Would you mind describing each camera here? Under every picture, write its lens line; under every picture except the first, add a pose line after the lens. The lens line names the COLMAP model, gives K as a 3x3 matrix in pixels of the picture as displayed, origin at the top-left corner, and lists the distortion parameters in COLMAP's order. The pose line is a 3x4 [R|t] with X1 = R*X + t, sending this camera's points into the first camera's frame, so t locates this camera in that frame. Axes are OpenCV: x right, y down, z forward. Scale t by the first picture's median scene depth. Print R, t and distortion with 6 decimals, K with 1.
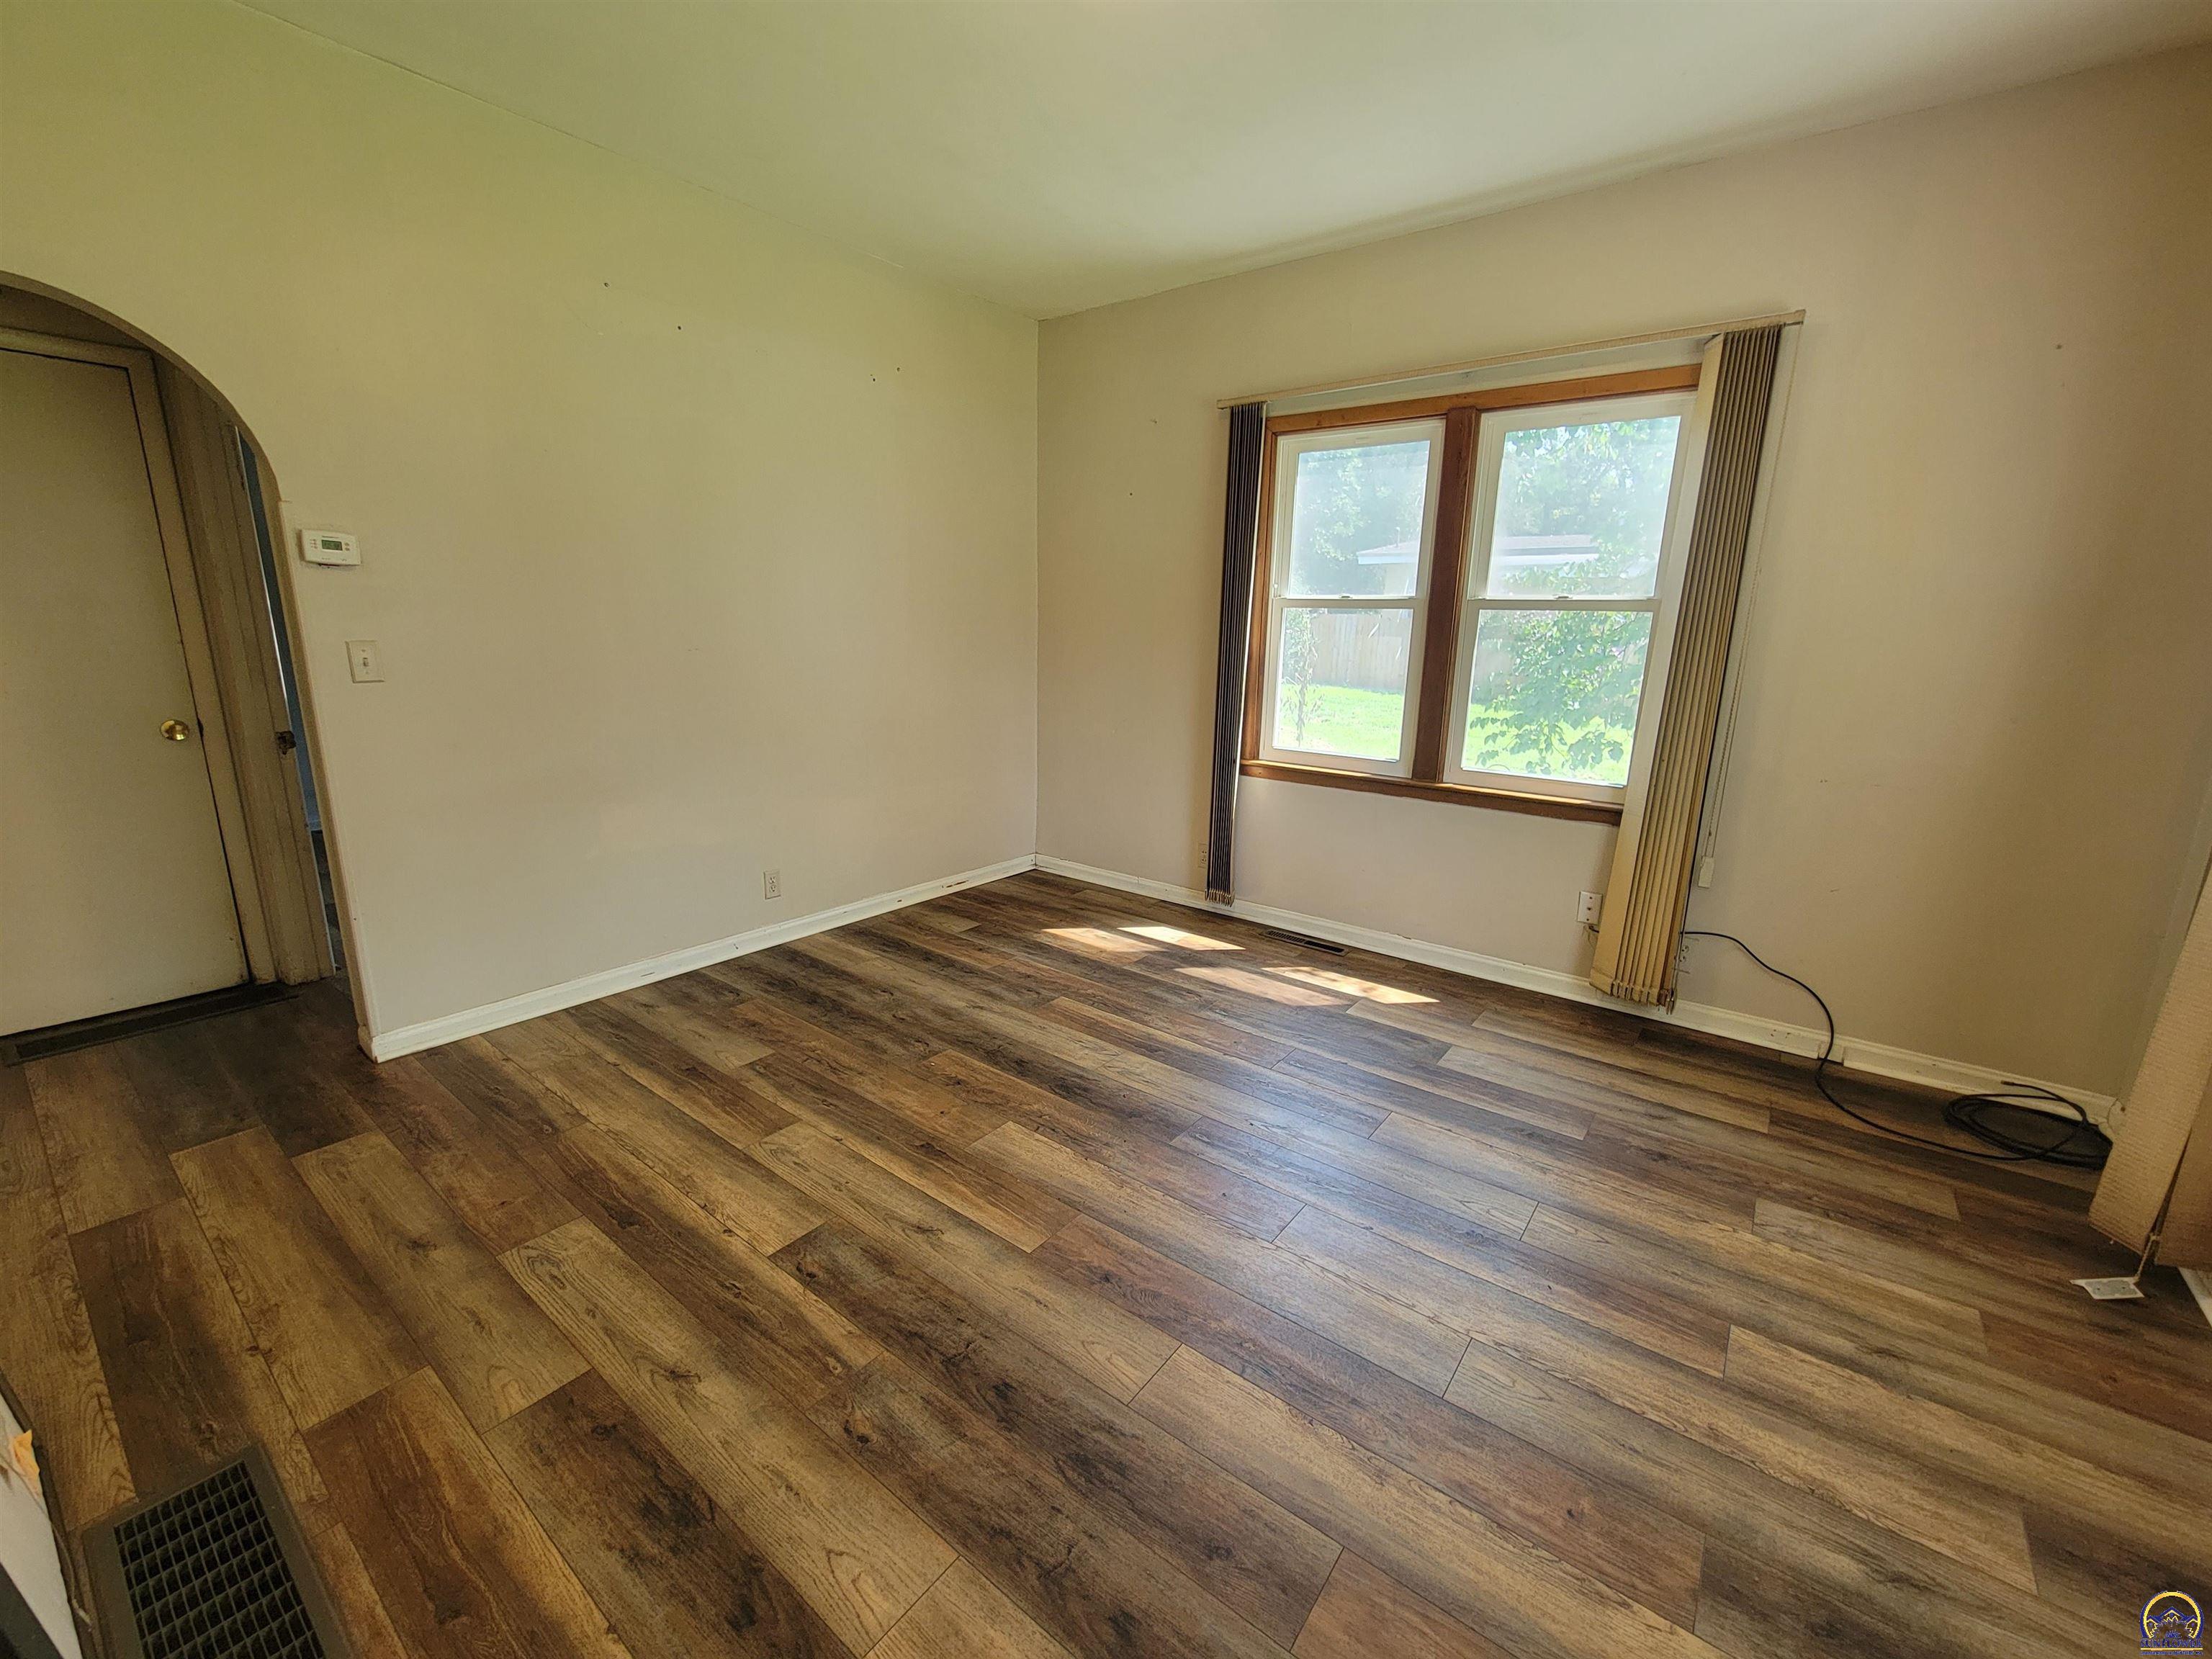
lens RADIAL K [[896.7, 0, 1101.5], [0, 896.7, 832.2], [0, 0, 1]] dist [0.001406, -0.004320]
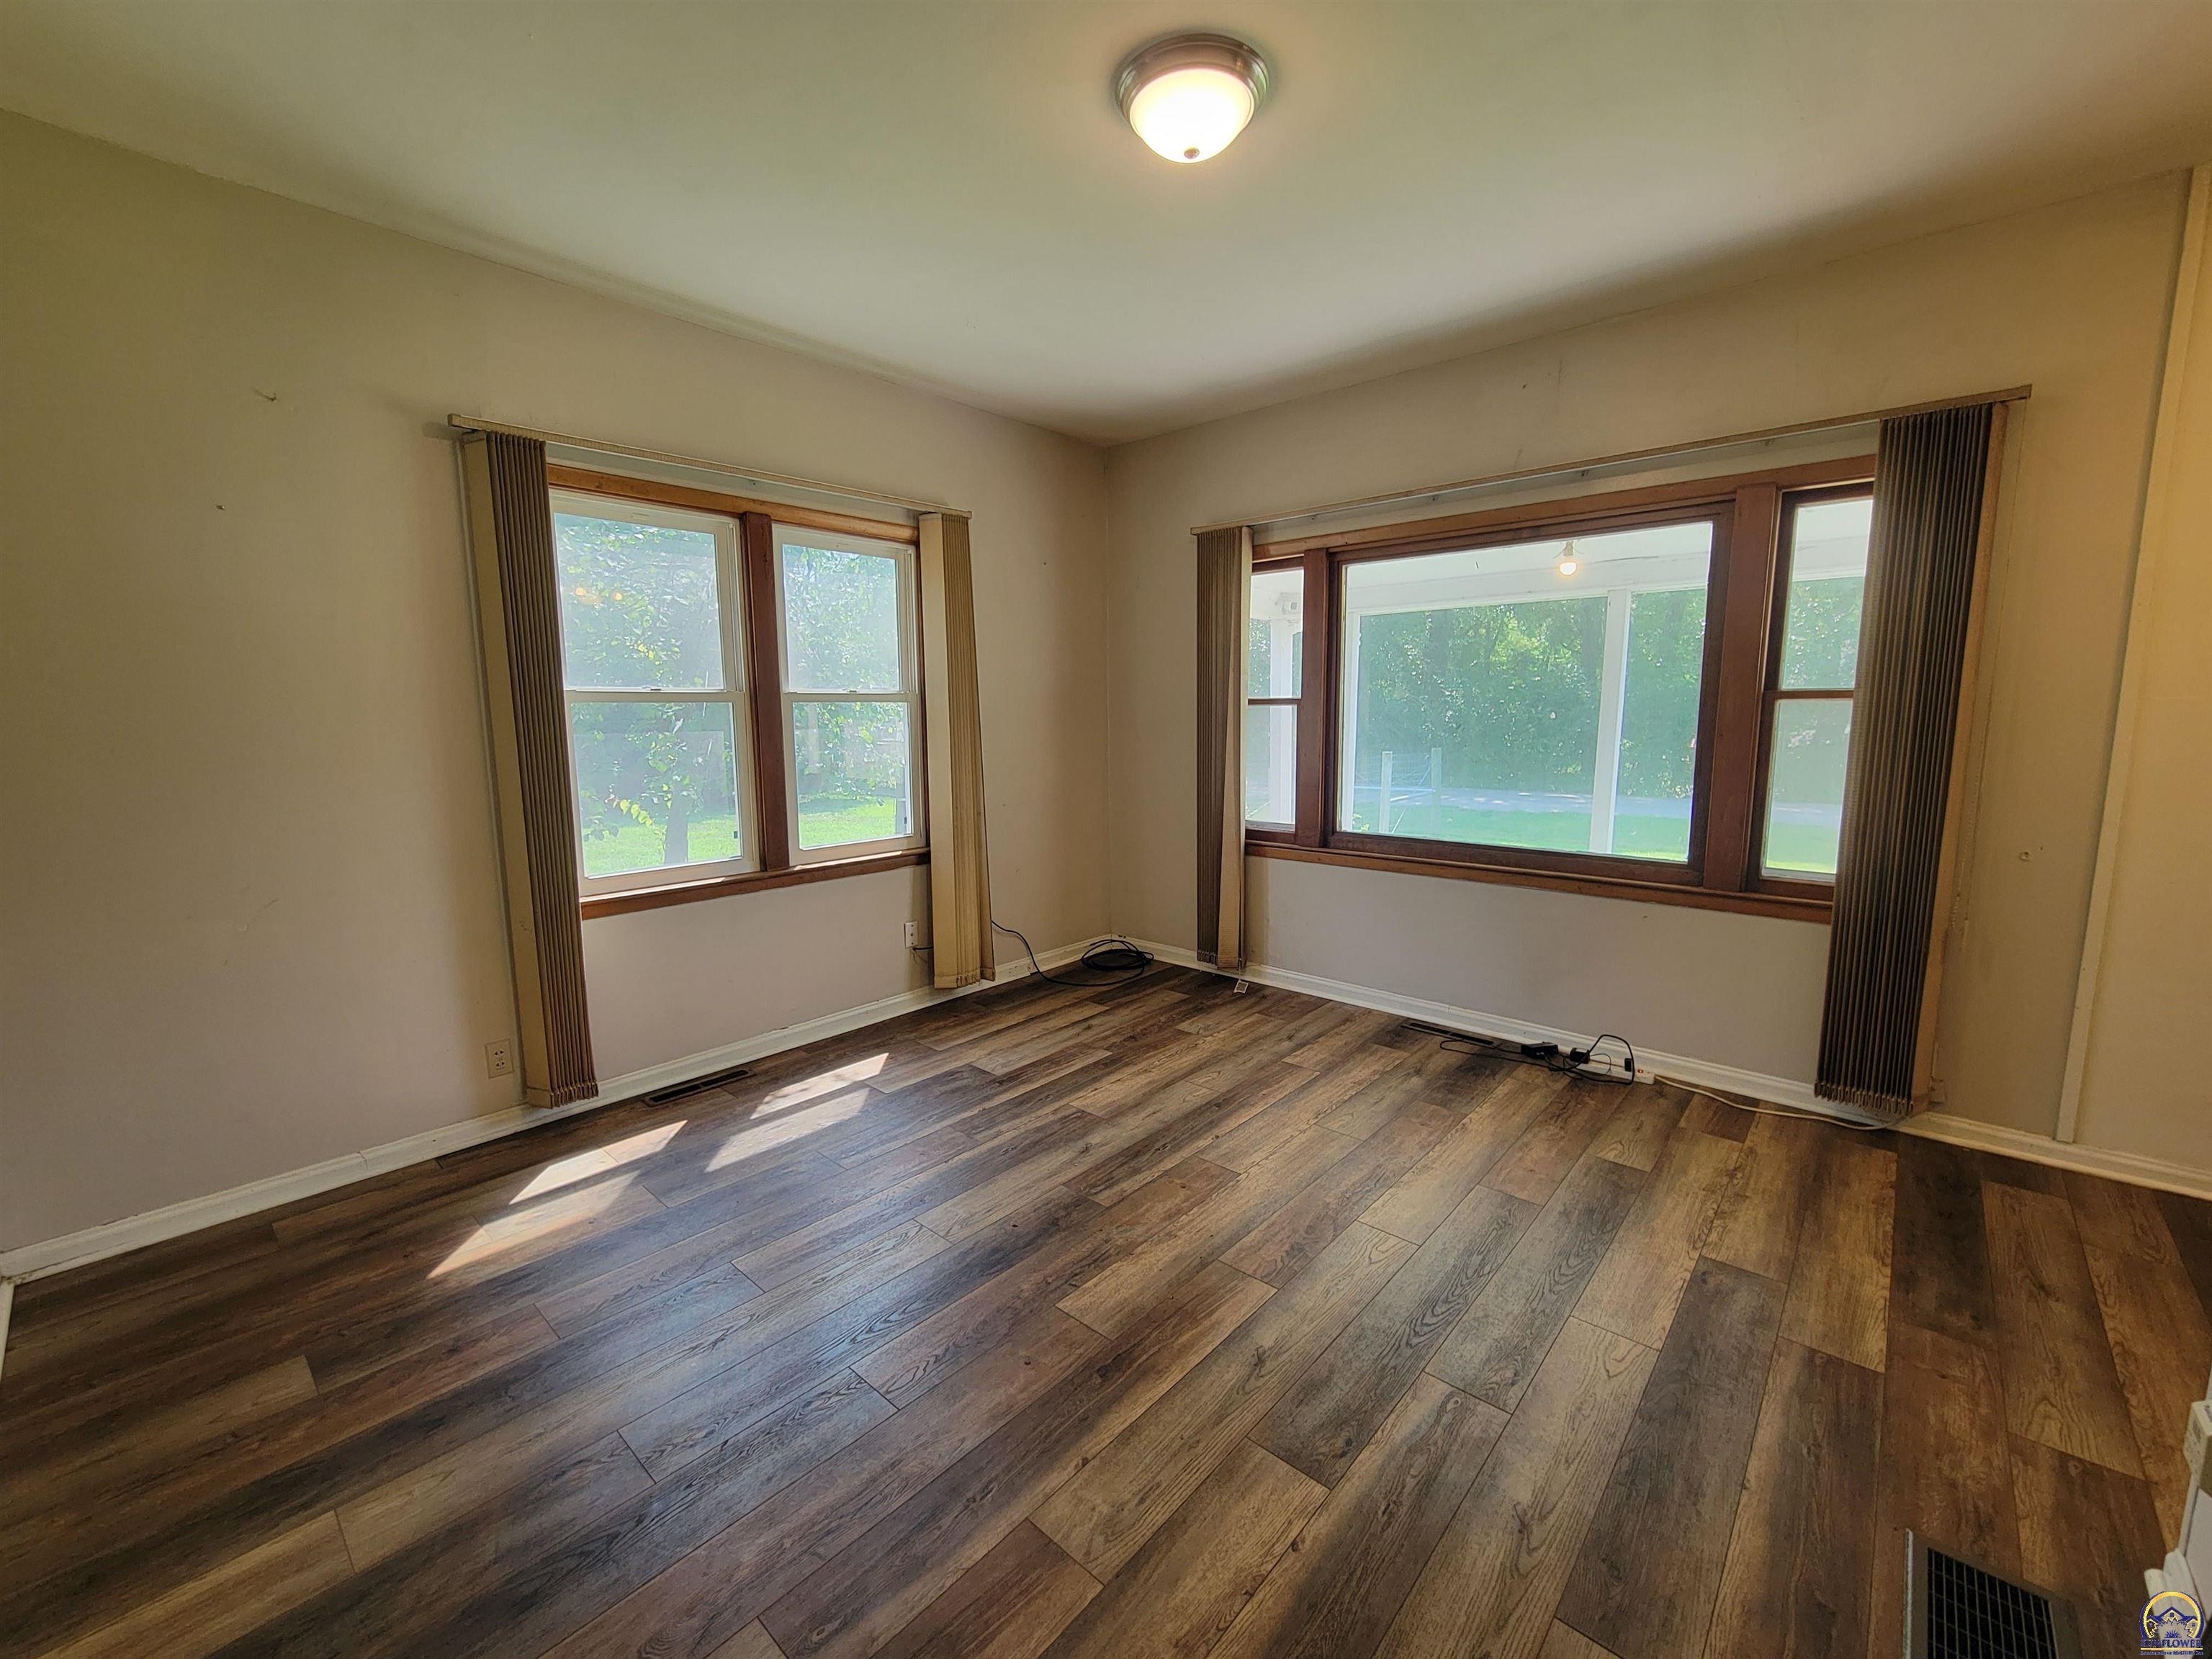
lens RADIAL K [[896.7, 0, 1101.5], [0, 896.7, 832.2], [0, 0, 1]] dist [0.001406, -0.004320]
pose [[0.080645, -0.160918, 0.983668, -0.672877], [0.238094, 0.961423, 0.137759, -0.169105], [-0.967888, 0.223096, 0.115848, 0.590309]]
